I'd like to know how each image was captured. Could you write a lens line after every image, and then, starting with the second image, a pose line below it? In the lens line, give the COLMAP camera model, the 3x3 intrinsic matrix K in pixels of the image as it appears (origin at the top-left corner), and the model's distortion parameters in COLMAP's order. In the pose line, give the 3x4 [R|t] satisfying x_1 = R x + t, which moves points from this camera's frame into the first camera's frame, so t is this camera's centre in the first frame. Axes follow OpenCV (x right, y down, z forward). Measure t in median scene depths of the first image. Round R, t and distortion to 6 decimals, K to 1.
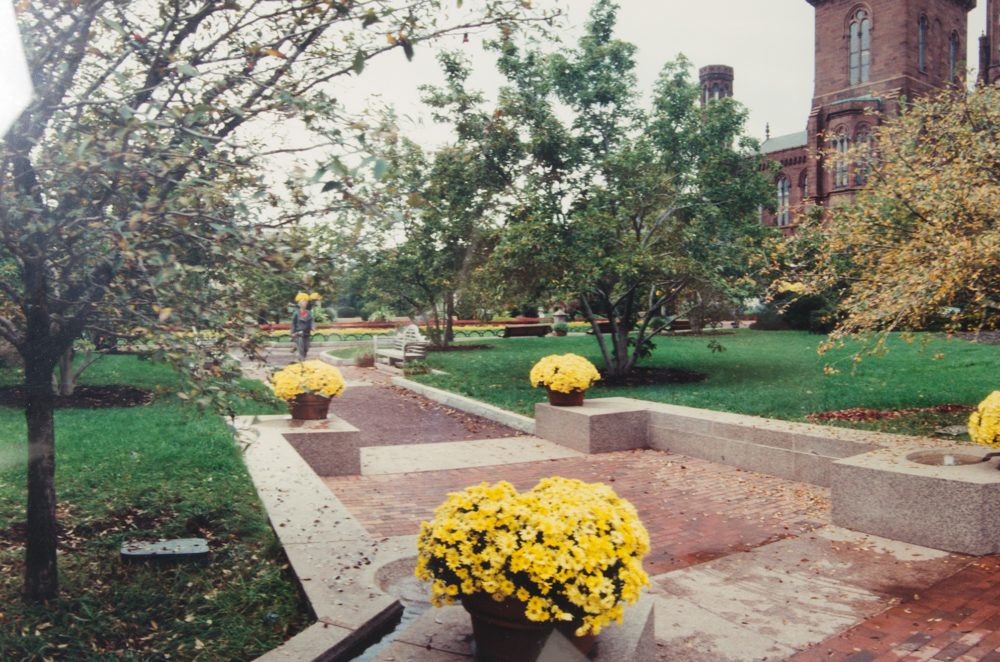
lens RADIAL K [[1423.6, 0, 503.5], [0, 1423.6, 331.1], [0, 0, 1]] dist [0.014523, 0.000000]
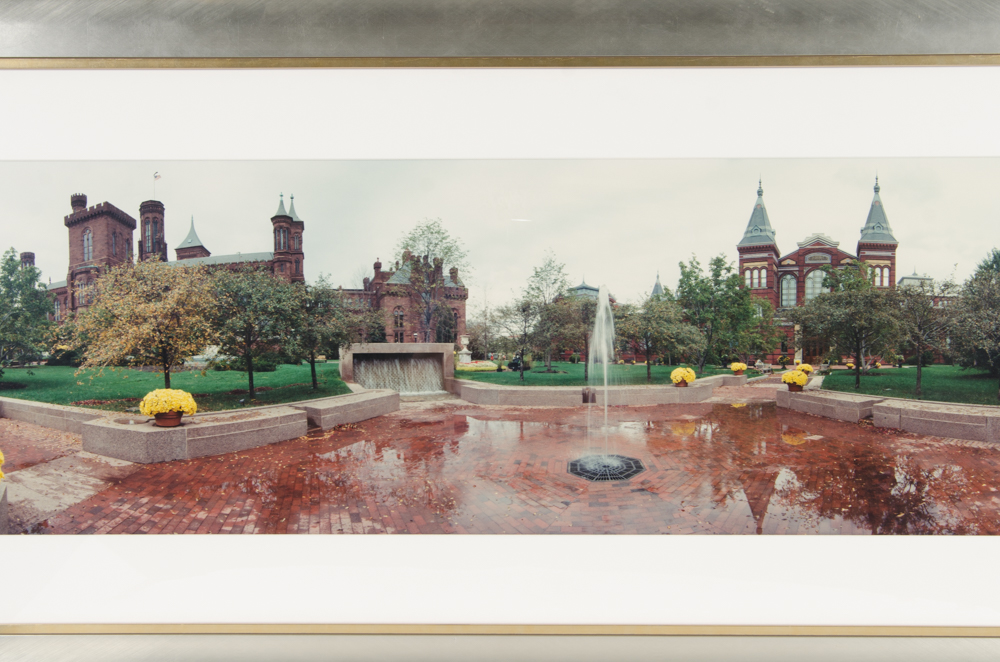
lens RADIAL K [[1423.6, 0, 499.4], [0, 1423.6, 335.3], [0, 0, 1]] dist [0.014523, 0.000000]
pose [[0.999875, 0.000400, 0.015781, 0.868810], [0.000098, 0.999501, -0.031573, 0.022925], [-0.015786, 0.031571, 0.999377, -1.316235]]
